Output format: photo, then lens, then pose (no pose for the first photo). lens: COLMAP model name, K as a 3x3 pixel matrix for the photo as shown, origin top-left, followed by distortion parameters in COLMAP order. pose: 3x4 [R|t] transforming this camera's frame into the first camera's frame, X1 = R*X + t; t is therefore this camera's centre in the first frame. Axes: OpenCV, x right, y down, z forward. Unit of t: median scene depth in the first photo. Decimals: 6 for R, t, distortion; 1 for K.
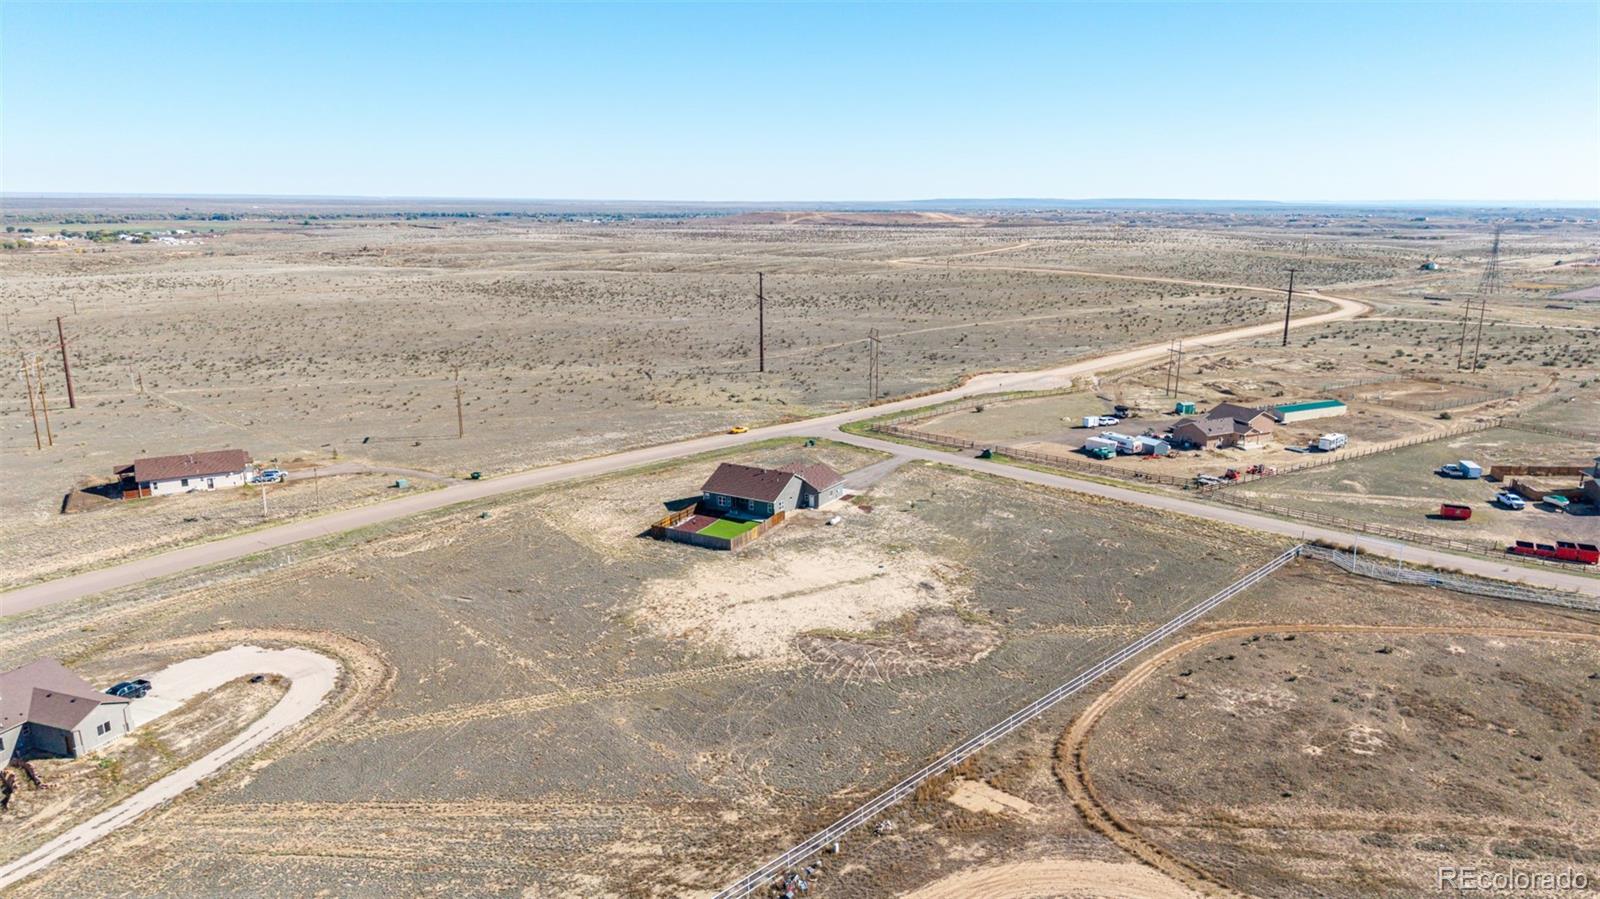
lens RADIAL K [[1066.4, 0, 801.2], [0, 1066.4, 449.2], [0, 0, 1]] dist [0.011787, -0.021019]
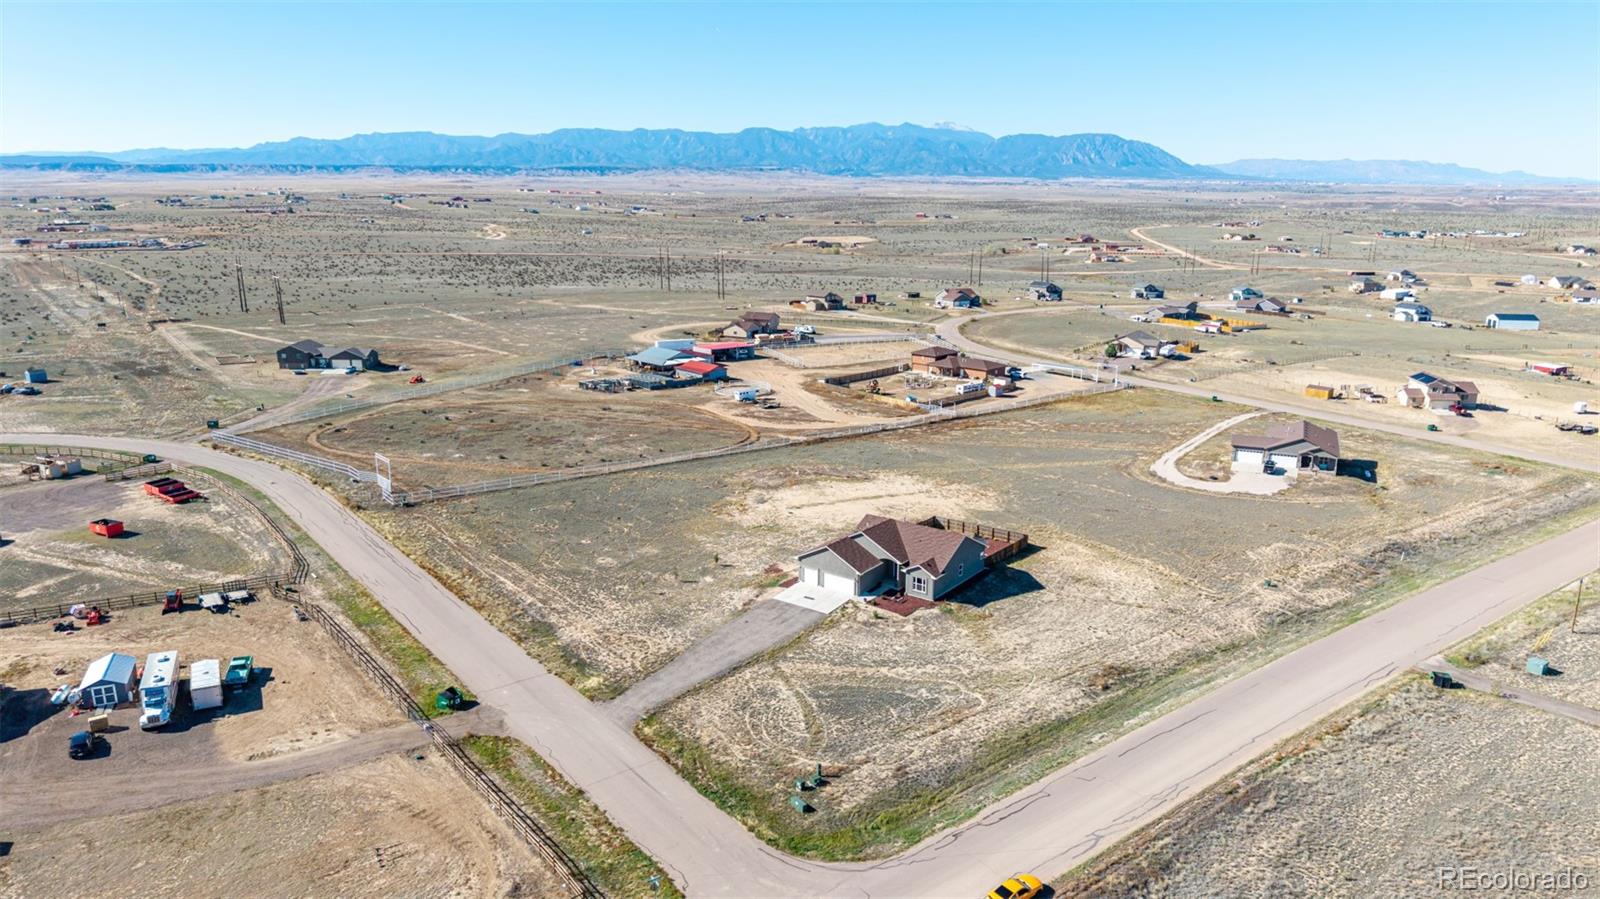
lens RADIAL K [[1066.4, 0, 791.7], [0, 1066.4, 460.3], [0, 0, 1]] dist [0.011787, -0.021019]
pose [[-0.994725, -0.021800, 0.100238, -0.035096], [0.026593, 0.888952, 0.457228, -0.451892], [-0.099074, 0.457482, -0.883683, 2.009137]]
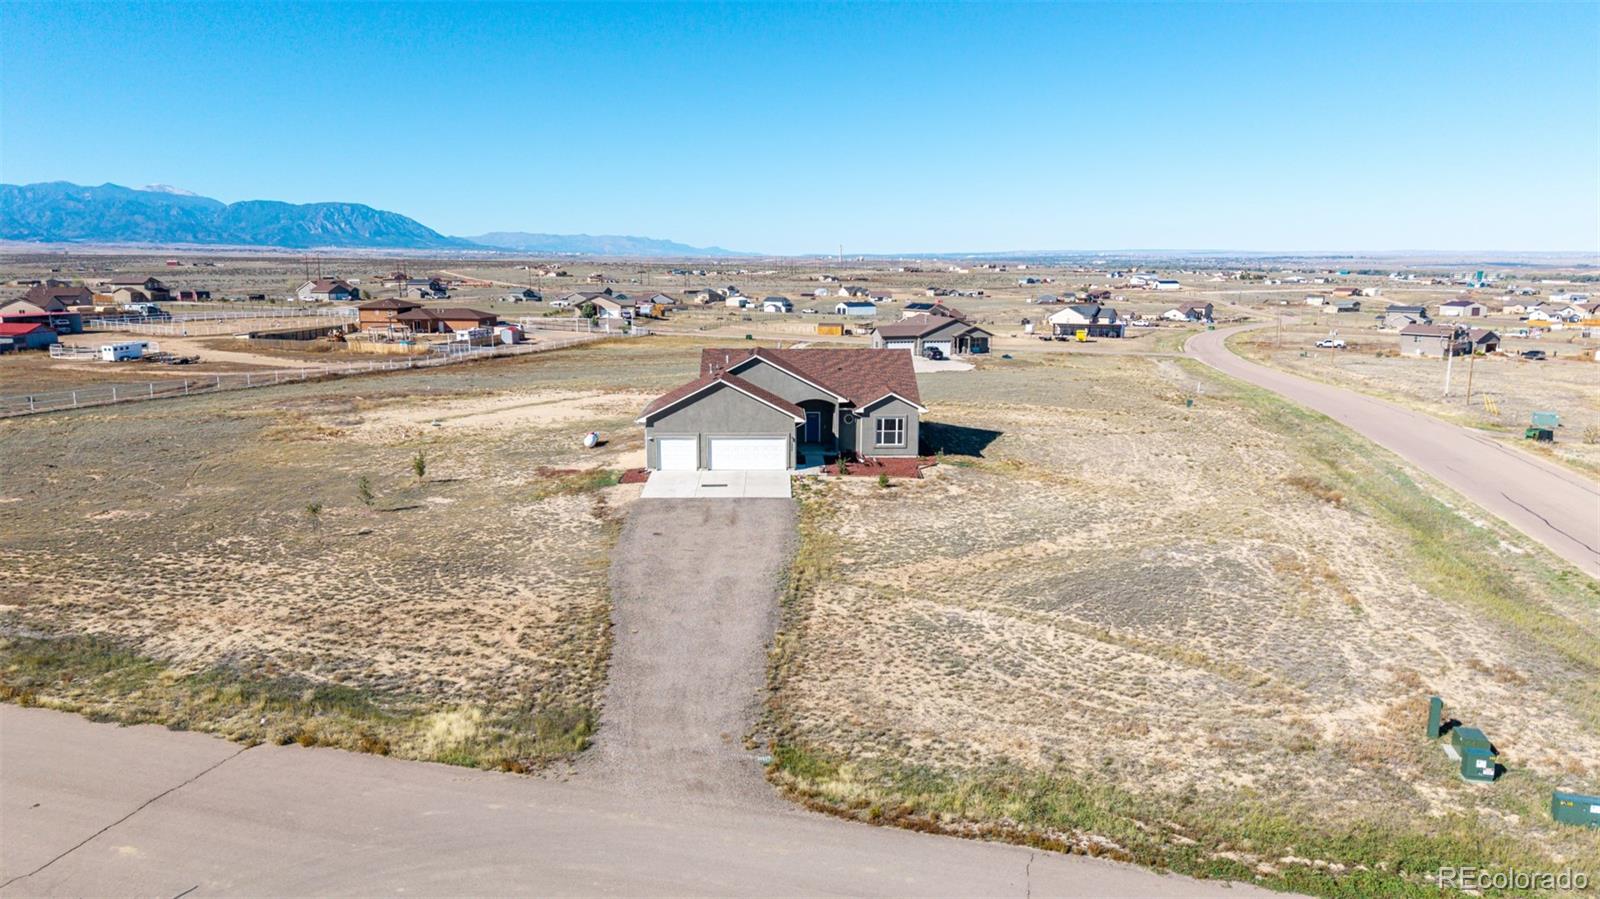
lens RADIAL K [[1066.4, 0, 806.6], [0, 1066.4, 447.1], [0, 0, 1]] dist [0.011787, -0.021019]
pose [[-0.842424, 0.089027, -0.531410, 0.219038], [-0.124233, 0.927590, 0.352340, -0.115168], [0.524298, 0.362838, -0.770364, 1.616086]]
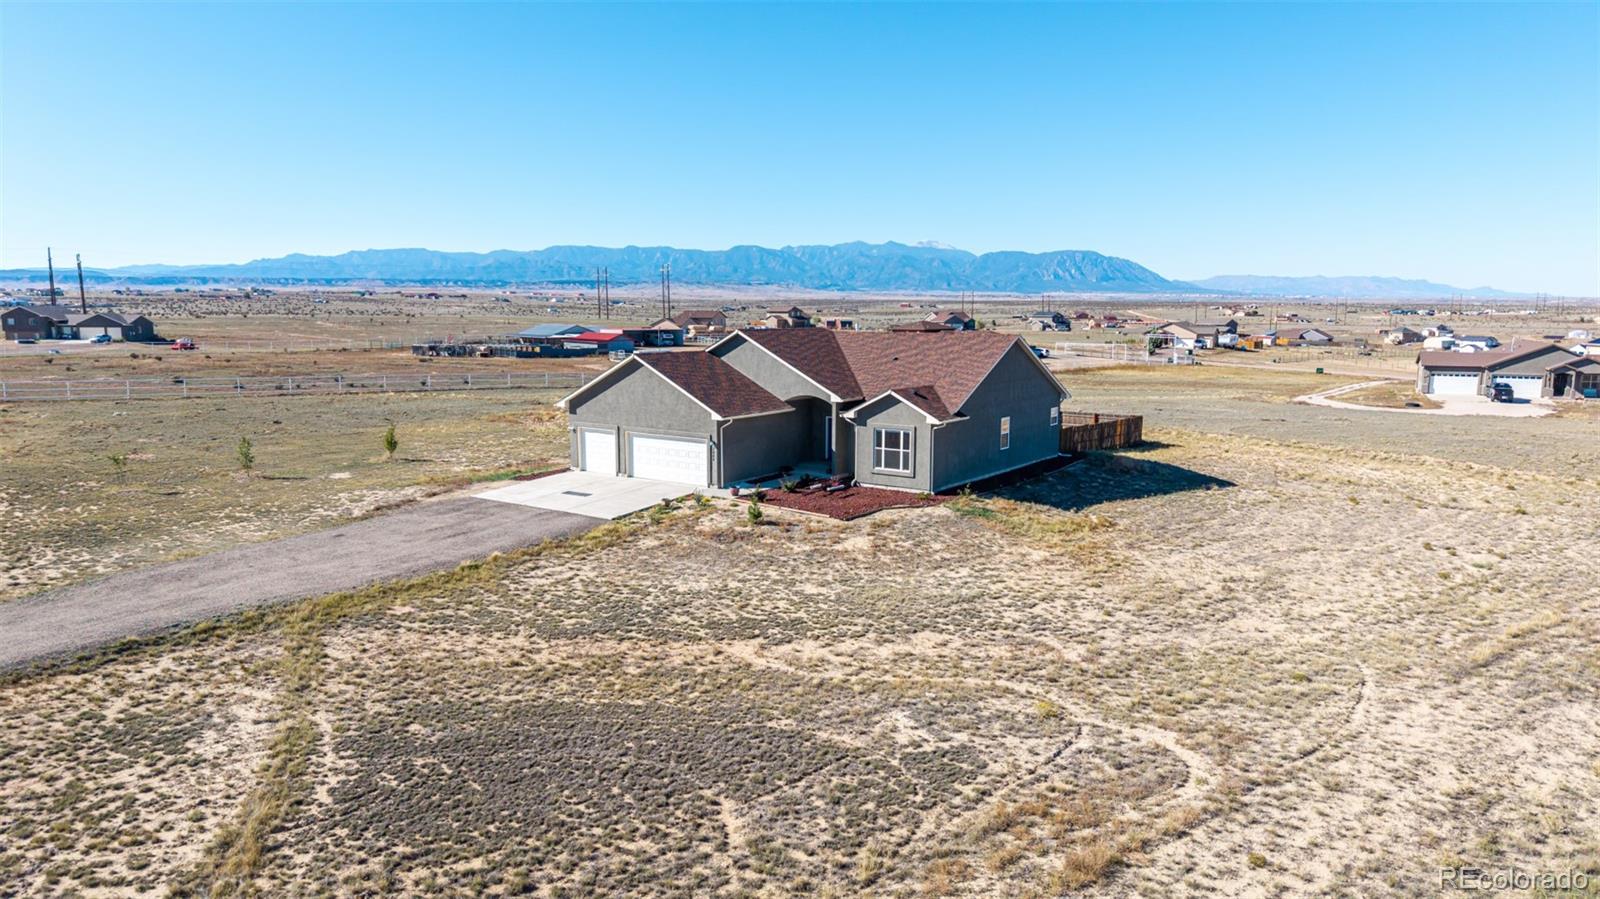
lens RADIAL K [[1066.4, 0, 800.1], [0, 1066.4, 448.6], [0, 0, 1]] dist [0.011787, -0.021019]
pose [[-0.996465, -0.010796, 0.083311, -0.052628], [0.019207, 0.936165, 0.351037, -0.072021], [-0.081783, 0.351396, -0.932648, 1.565069]]
